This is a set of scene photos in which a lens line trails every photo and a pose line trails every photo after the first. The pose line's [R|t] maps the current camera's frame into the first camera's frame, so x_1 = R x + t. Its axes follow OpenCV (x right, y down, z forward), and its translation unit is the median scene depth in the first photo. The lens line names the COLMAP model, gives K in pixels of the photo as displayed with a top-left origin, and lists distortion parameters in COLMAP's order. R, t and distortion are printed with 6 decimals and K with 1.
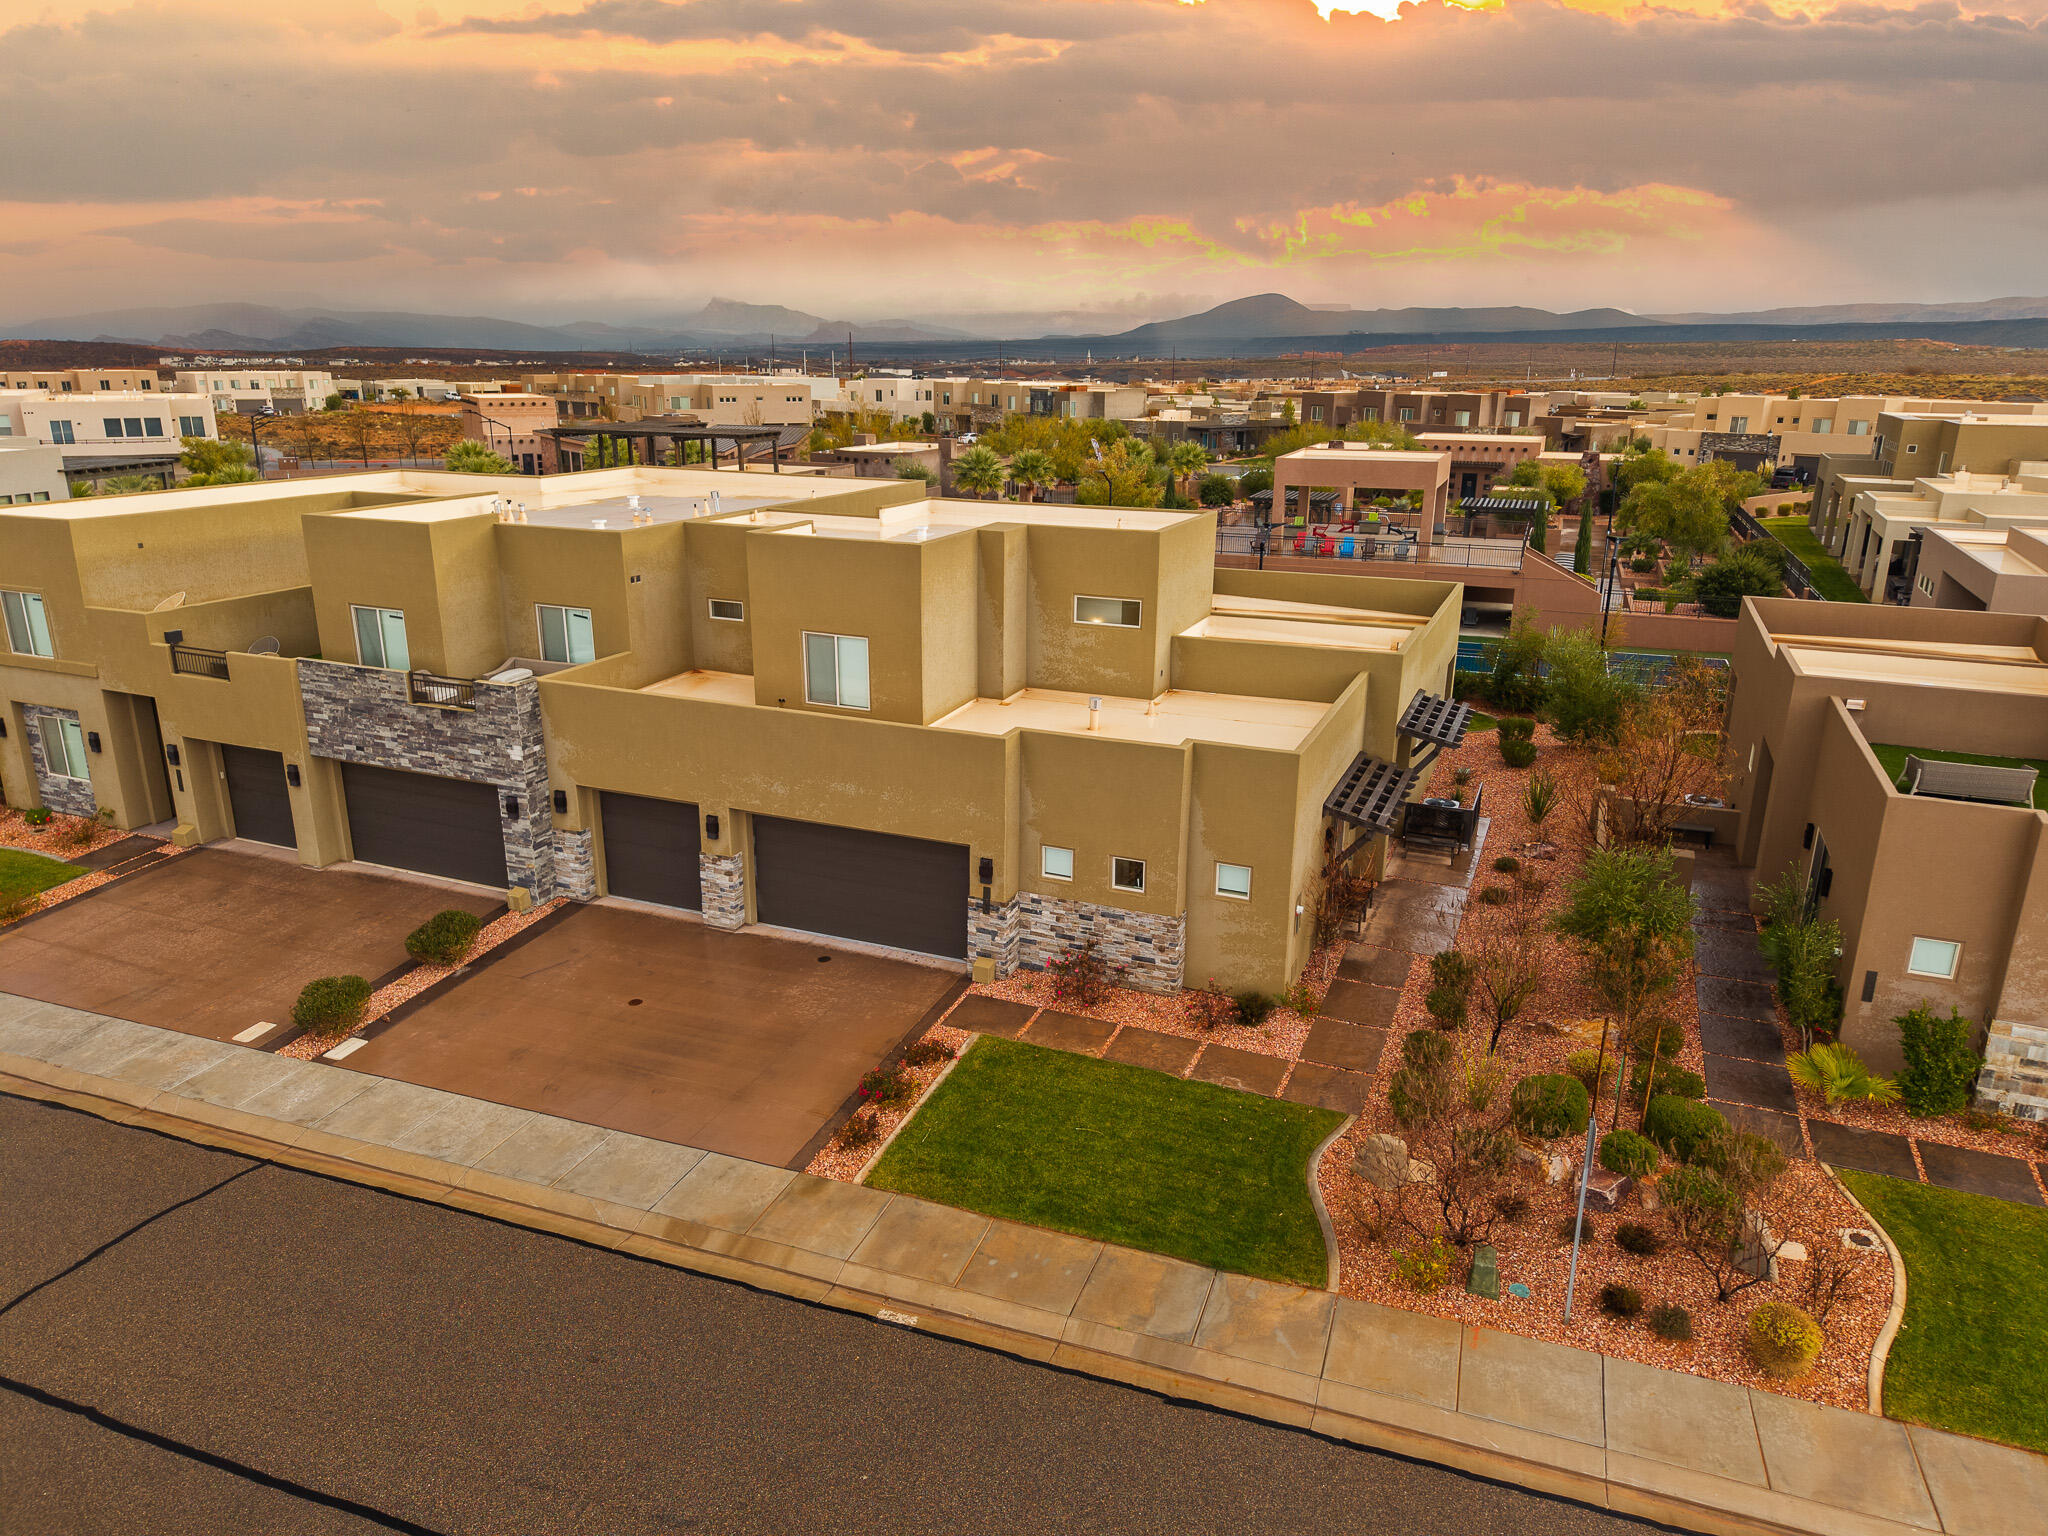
lens RADIAL K [[1378.4, 0, 1017.7], [0, 1378.4, 770.5], [0, 0, 1]] dist [0.006183, 0.001166]
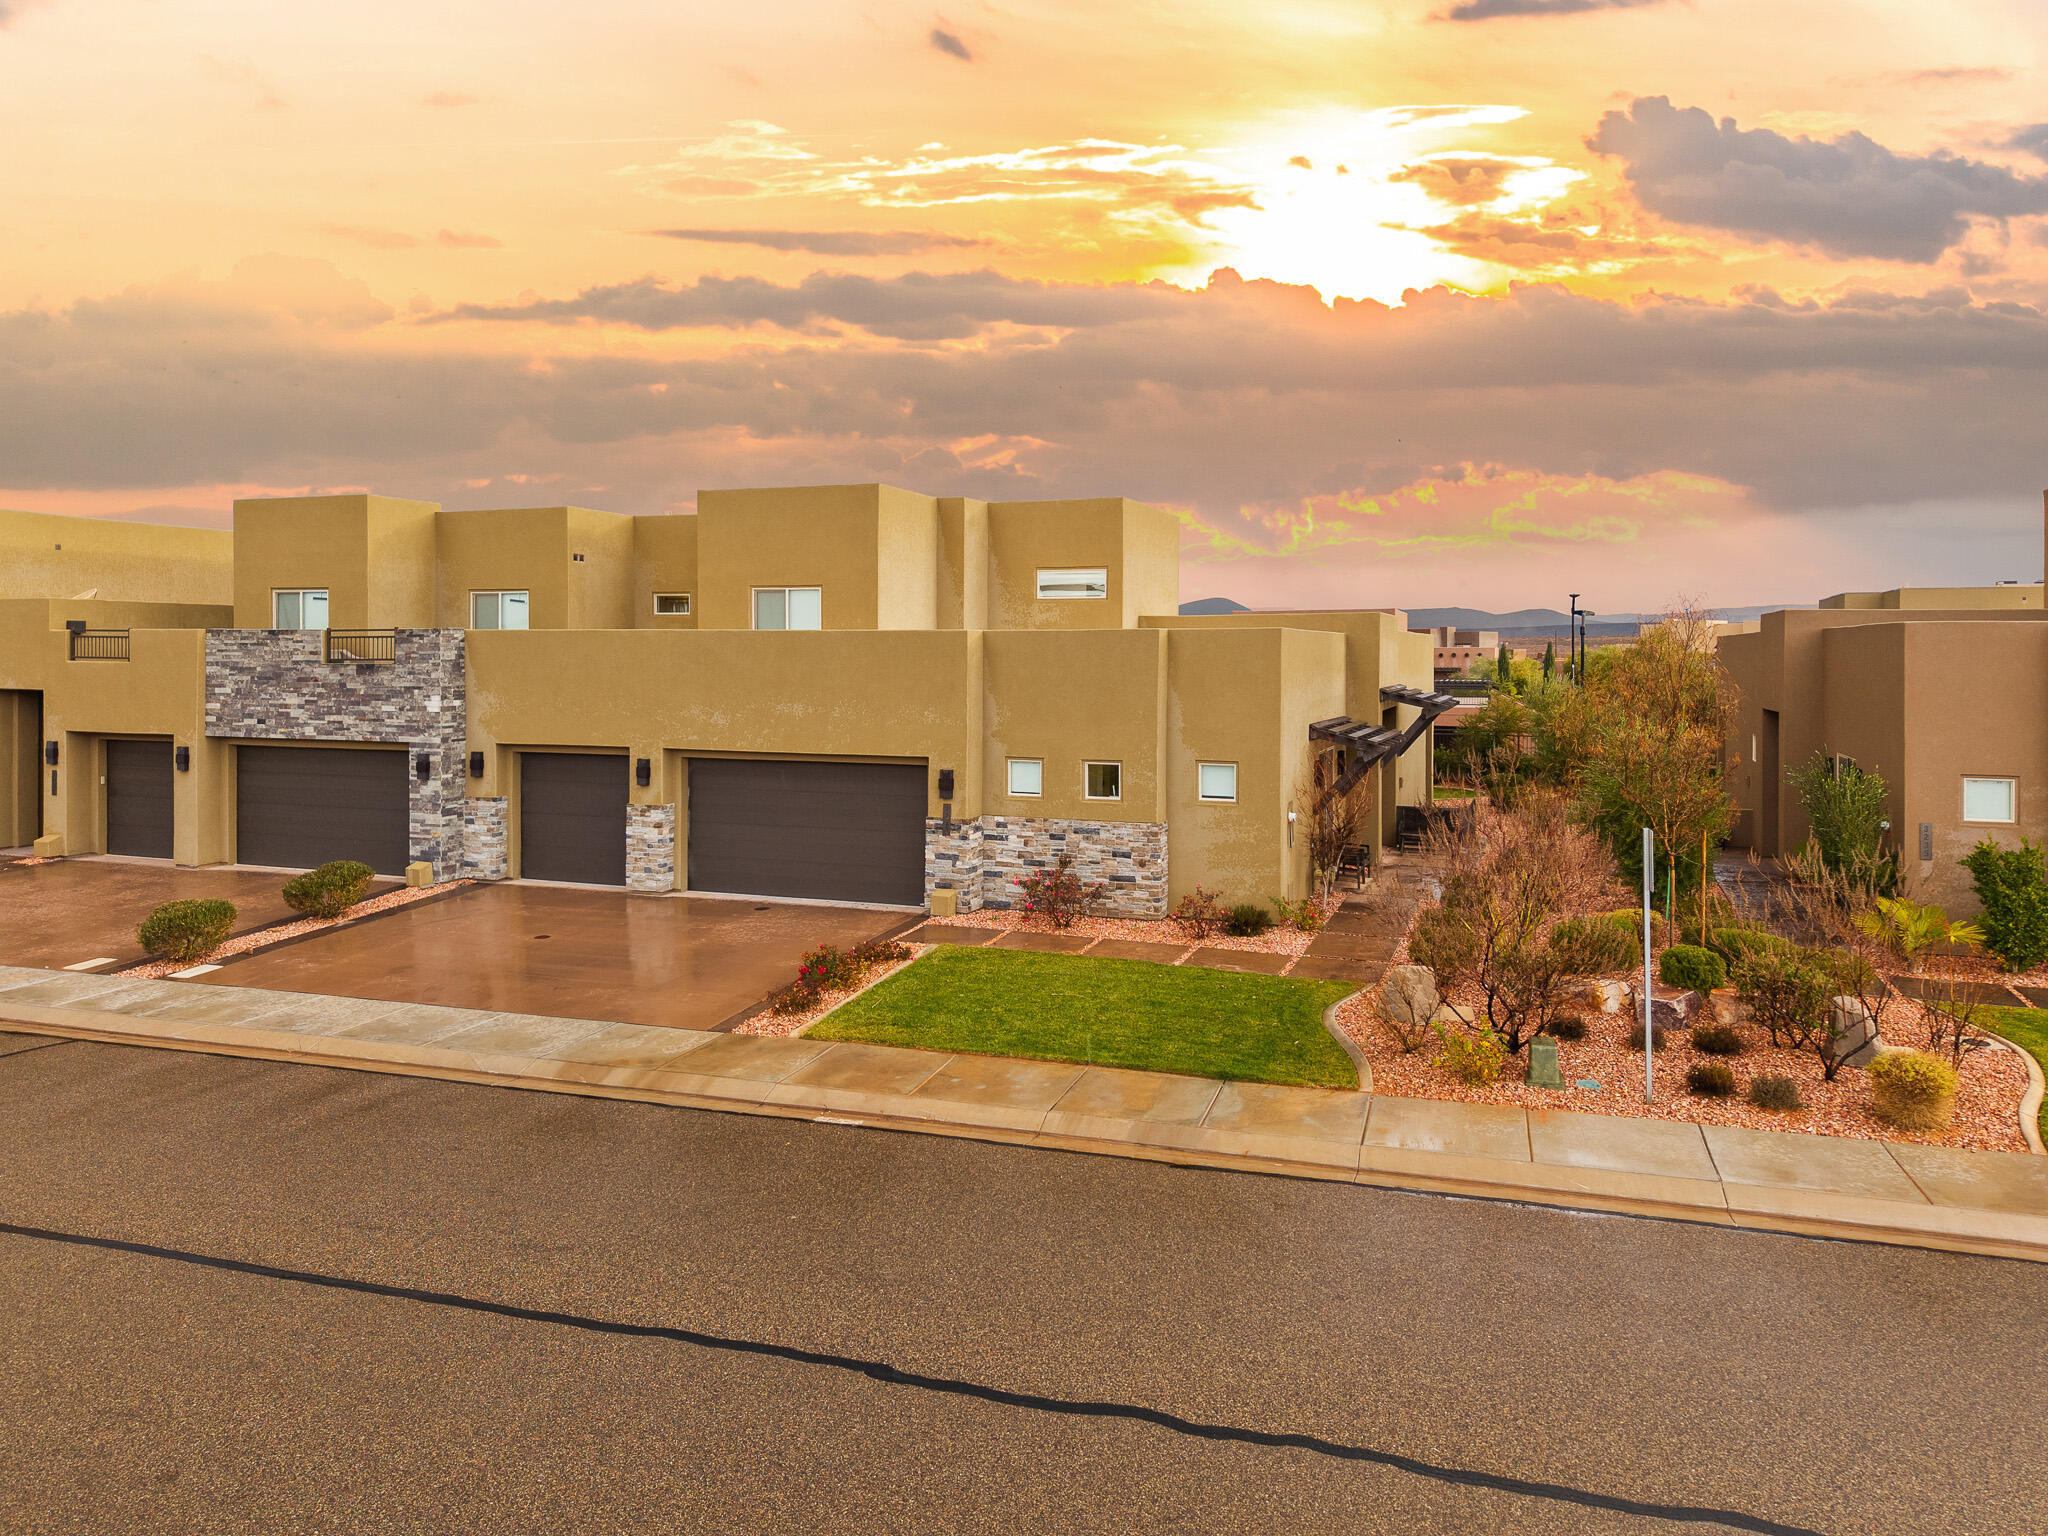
lens RADIAL K [[1421.8, 0, 1017.4], [0, 1421.8, 655.6], [0, 0, 1]] dist [0.006450, -0.001828]
pose [[0.999485, -0.004088, 0.031830, -0.005315], [0.013214, 0.956296, -0.292103, 0.266476], [-0.029245, 0.292373, 0.955857, 0.080655]]
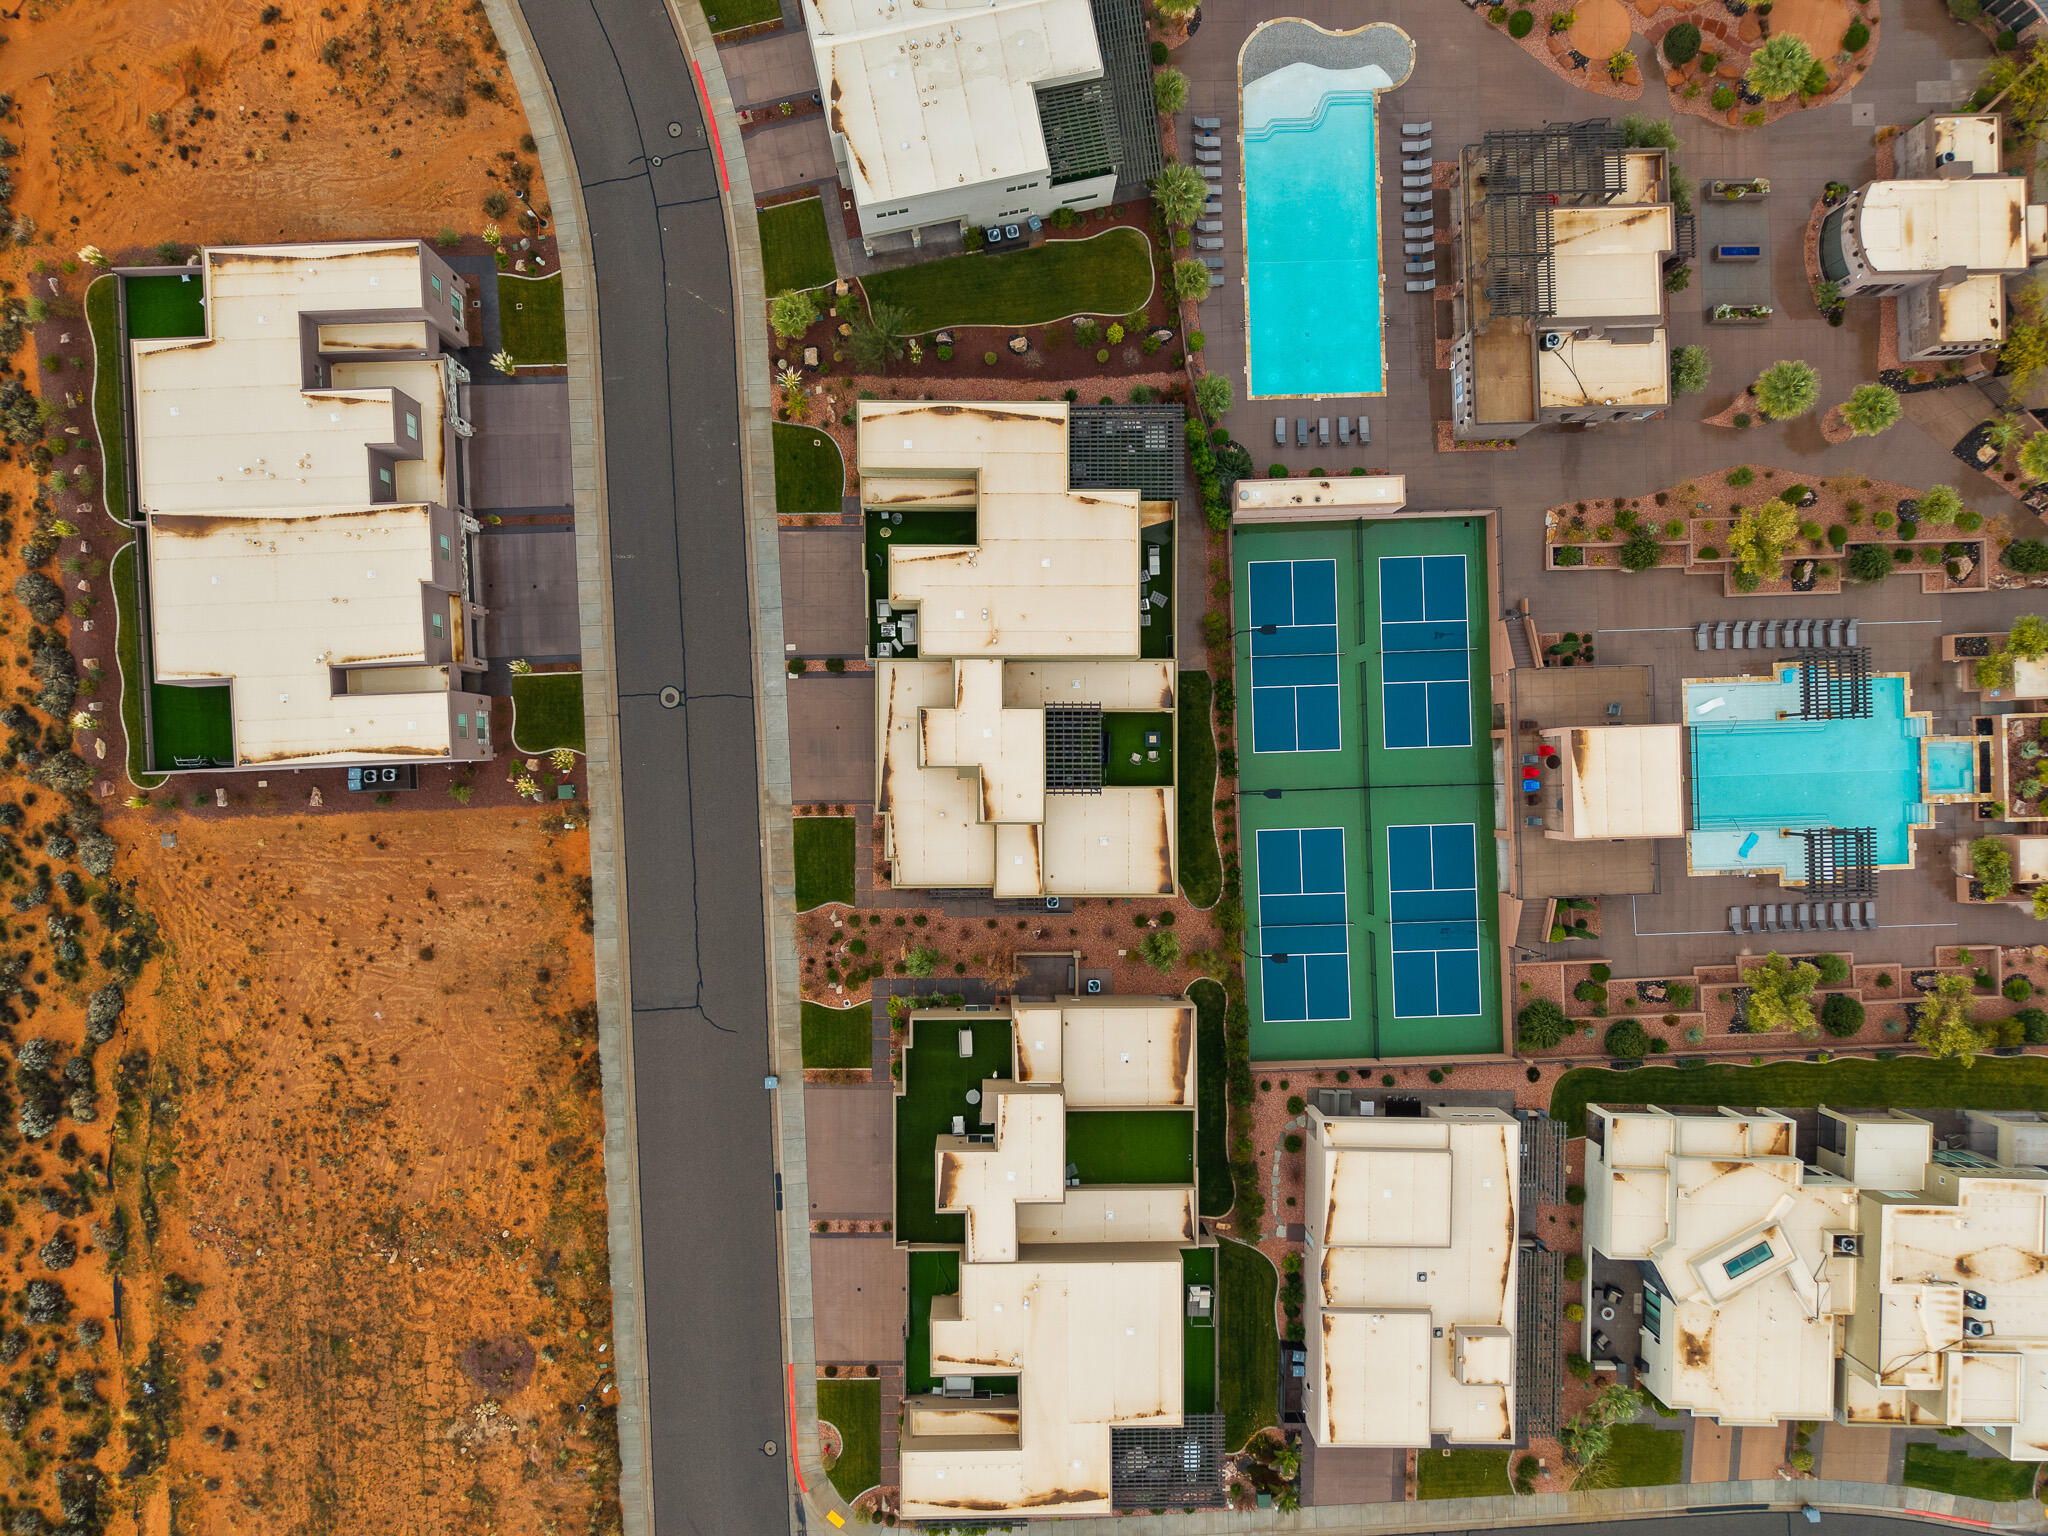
lens RADIAL K [[1377.1, 0, 1019.4], [0, 1377.1, 775.6], [0, 0, 1]] dist [0.009232, -0.004736]
pose [[0.390476, 0.920562, 0.009726, 0.009594], [-0.293862, 0.114621, 0.948951, -3.639568], [0.872453, -0.373400, 0.315275, 0.179229]]
